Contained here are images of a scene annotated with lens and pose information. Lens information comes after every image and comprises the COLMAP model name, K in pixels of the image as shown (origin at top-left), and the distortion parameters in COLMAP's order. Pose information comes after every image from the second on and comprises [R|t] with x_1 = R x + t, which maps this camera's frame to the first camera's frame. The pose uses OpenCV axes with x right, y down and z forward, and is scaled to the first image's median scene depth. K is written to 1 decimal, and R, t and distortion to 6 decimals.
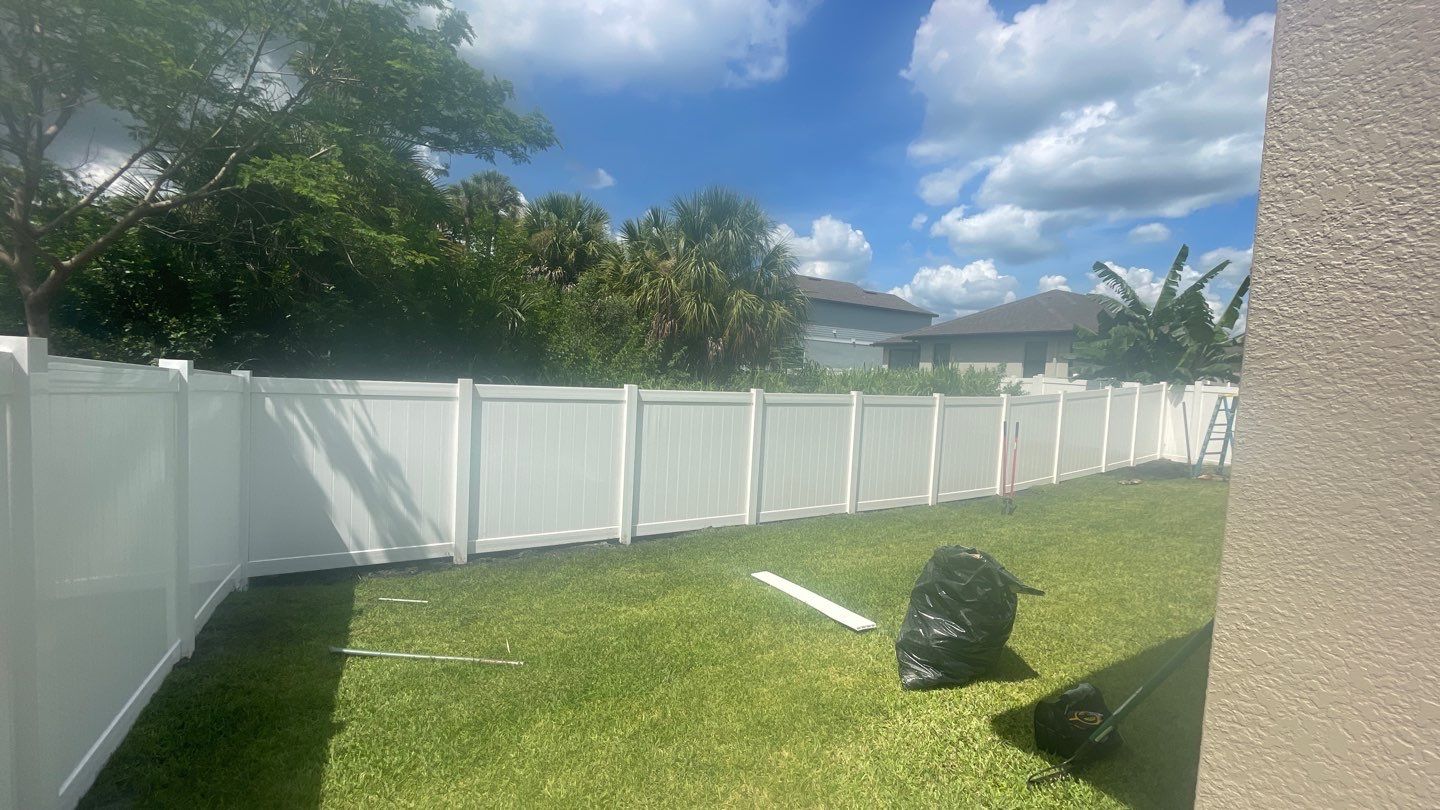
lens RADIAL K [[581.3, 0, 716.5], [0, 581.3, 413.9], [0, 0, 1]] dist [-0.004319, -0.000243]
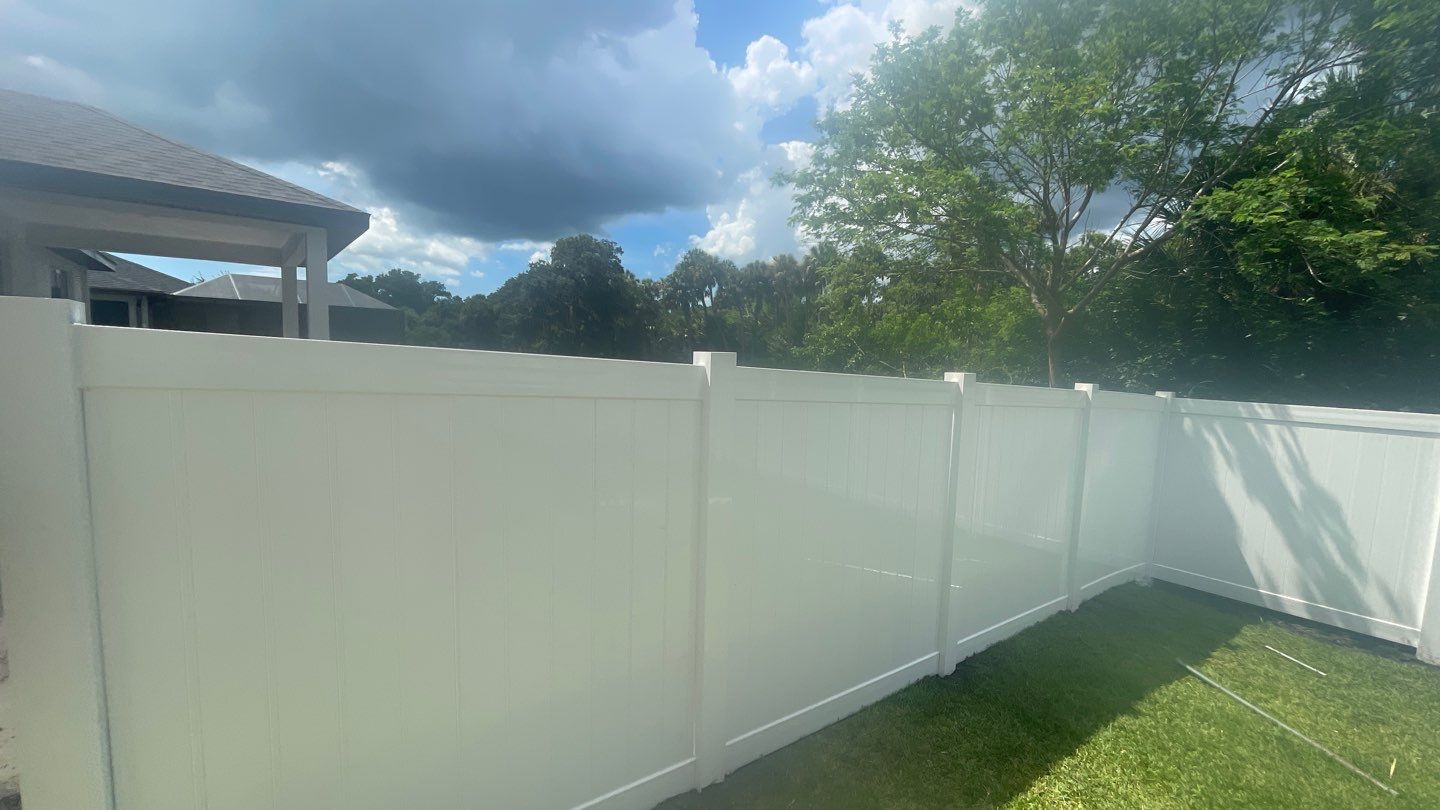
lens RADIAL K [[581.3, 0, 717.0], [0, 581.3, 406.8], [0, 0, 1]] dist [-0.004319, -0.000243]
pose [[0.126101, 0.045274, -0.990984, 0.164599], [-0.086727, 0.995636, 0.034451, -0.008518], [0.988219, 0.081600, 0.129478, 0.004986]]
